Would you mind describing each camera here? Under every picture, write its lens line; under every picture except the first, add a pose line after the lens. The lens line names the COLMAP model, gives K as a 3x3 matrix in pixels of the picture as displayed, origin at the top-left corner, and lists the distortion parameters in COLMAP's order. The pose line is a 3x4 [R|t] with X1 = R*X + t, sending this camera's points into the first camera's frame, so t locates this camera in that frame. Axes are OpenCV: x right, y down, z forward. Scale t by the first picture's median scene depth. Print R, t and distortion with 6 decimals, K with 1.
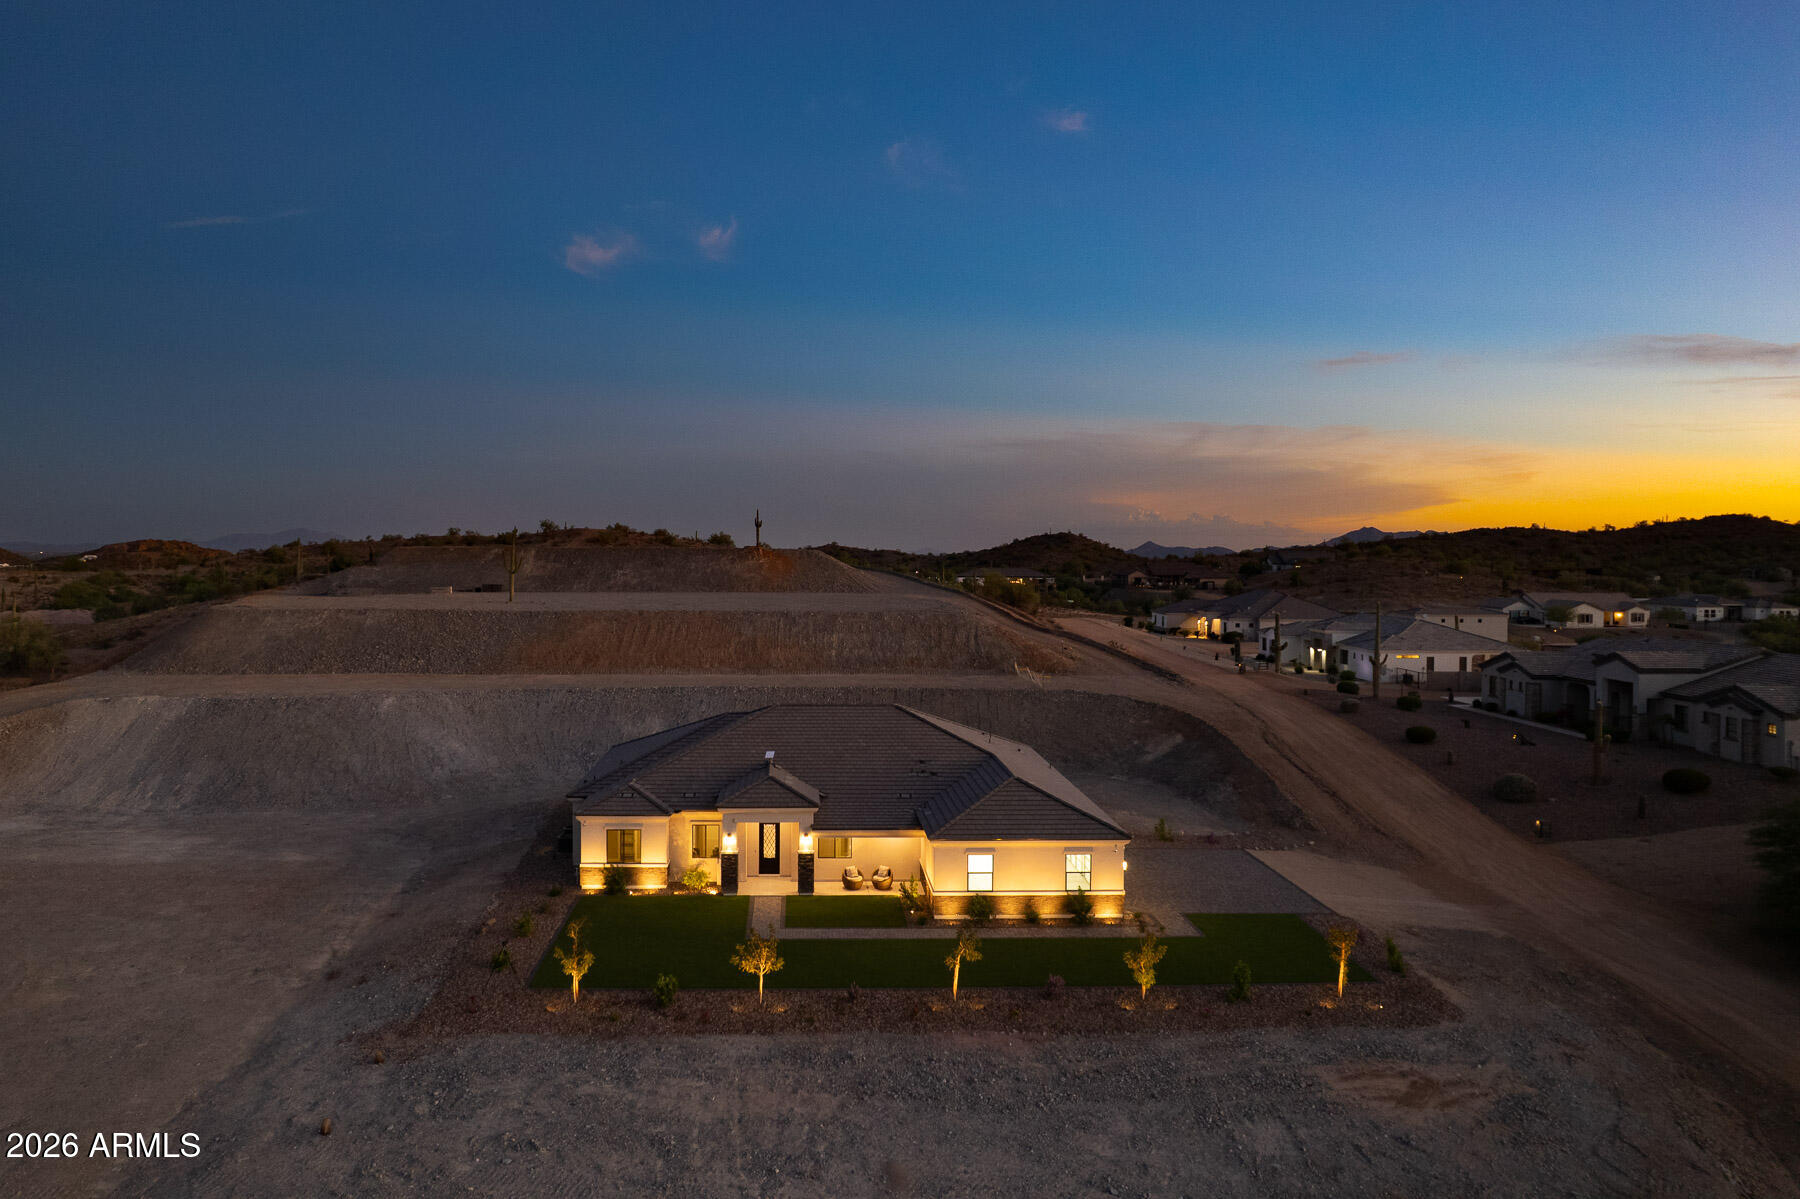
lens RADIAL K [[1235.6, 0, 834.3], [0, 1235.6, 566.6], [0, 0, 1]] dist [-0.057727, 0.040326]
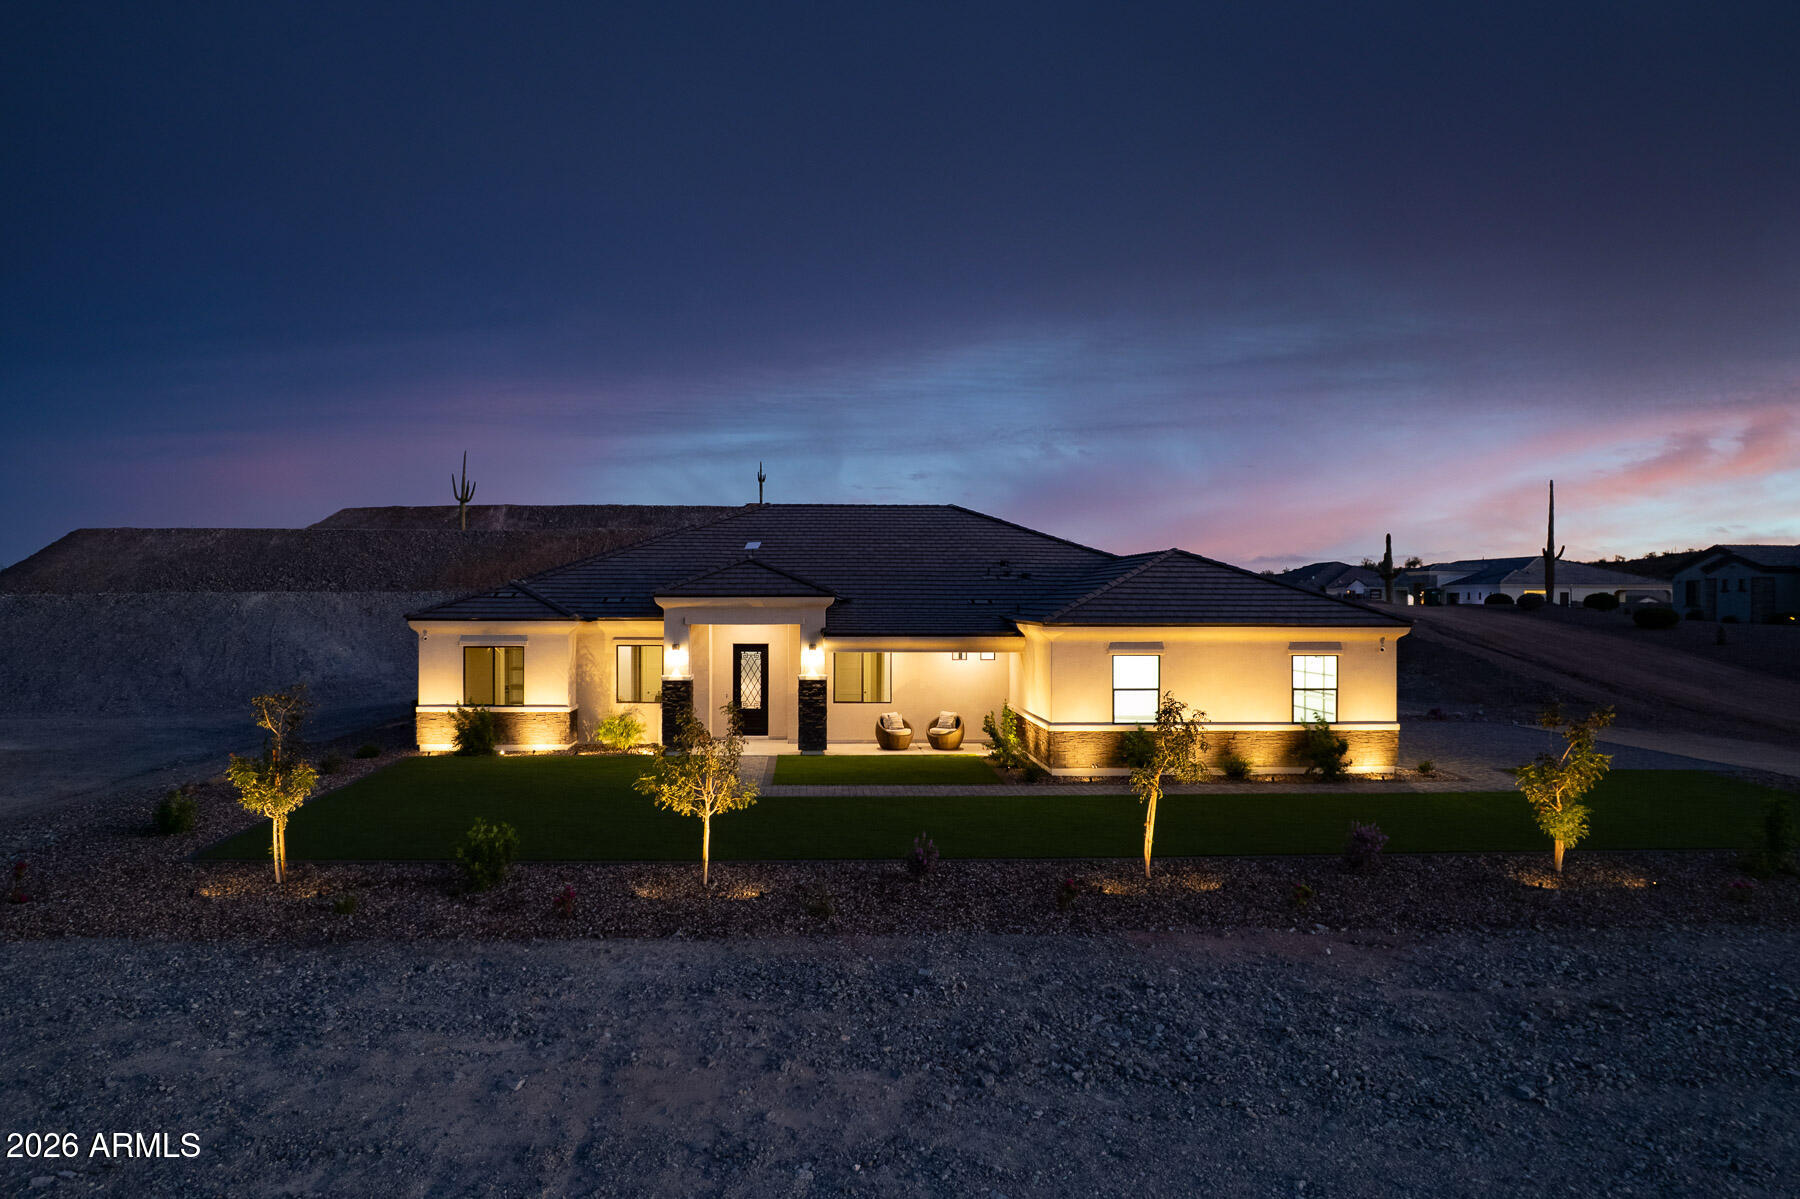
lens RADIAL K [[1204.9, 0, 865.7], [0, 1204.9, 601.3], [0, 0, 1]] dist [-0.043678, 0.014164]
pose [[0.999847, -0.001447, 0.017435, -0.008680], [0.001683, 0.999907, -0.013552, 0.217601], [-0.017414, 0.013580, 0.999756, 0.476377]]
